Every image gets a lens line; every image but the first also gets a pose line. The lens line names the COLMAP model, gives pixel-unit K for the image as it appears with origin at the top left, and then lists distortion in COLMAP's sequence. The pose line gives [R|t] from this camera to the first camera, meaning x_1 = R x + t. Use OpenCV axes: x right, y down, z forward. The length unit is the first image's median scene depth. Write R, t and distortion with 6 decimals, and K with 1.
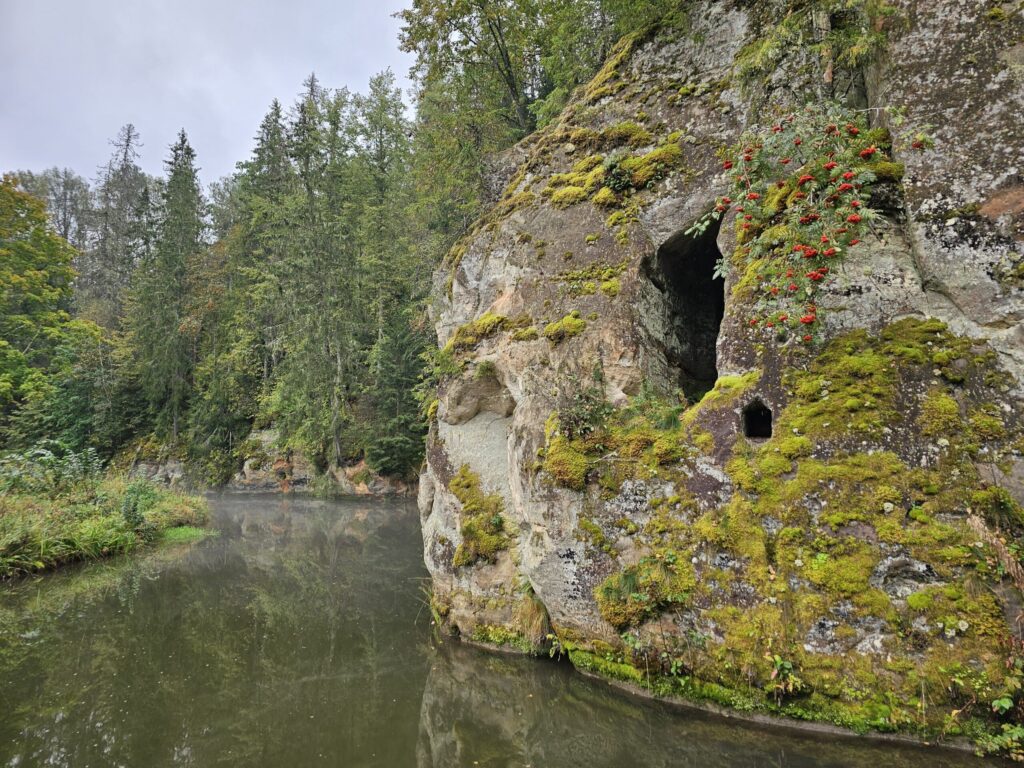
lens RADIAL K [[677.5, 0, 512.0], [0, 677.5, 384.0], [0, 0, 1]] dist [0.033016, -0.017738]
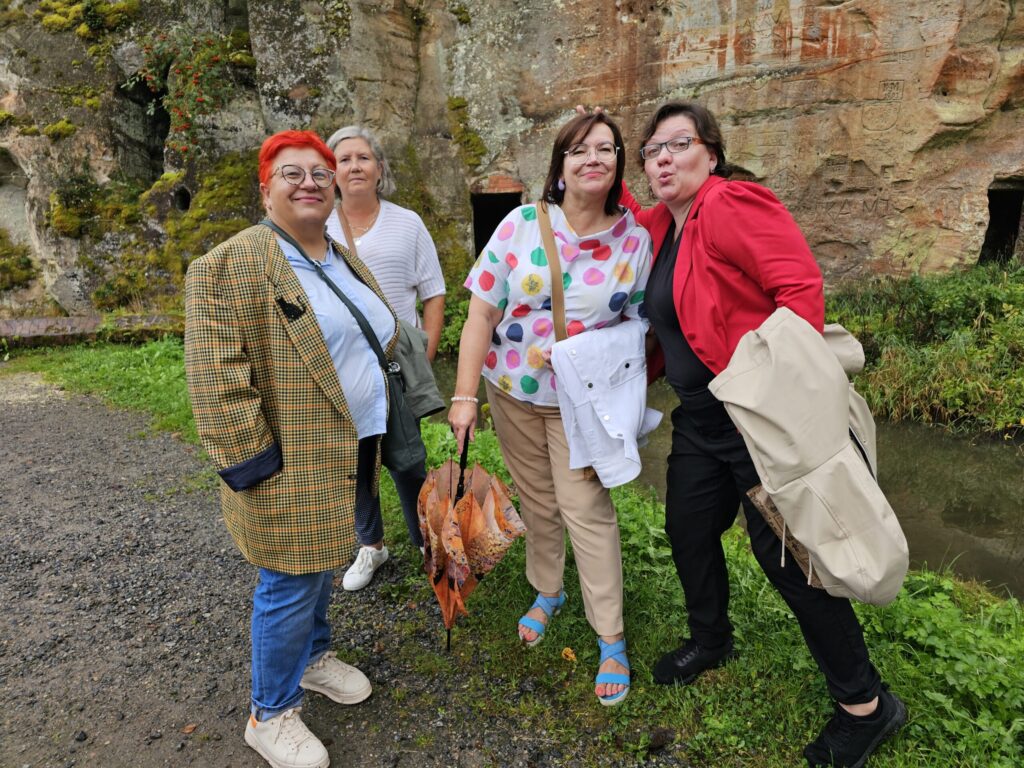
lens RADIAL K [[677.5, 0, 512.0], [0, 677.5, 384.0], [0, 0, 1]] dist [0.033016, -0.017738]
pose [[0.865586, -0.097969, 0.491083, 0.143903], [-0.065157, 0.950304, 0.304428, -0.076855], [-0.496503, -0.295506, 0.816187, -0.905436]]
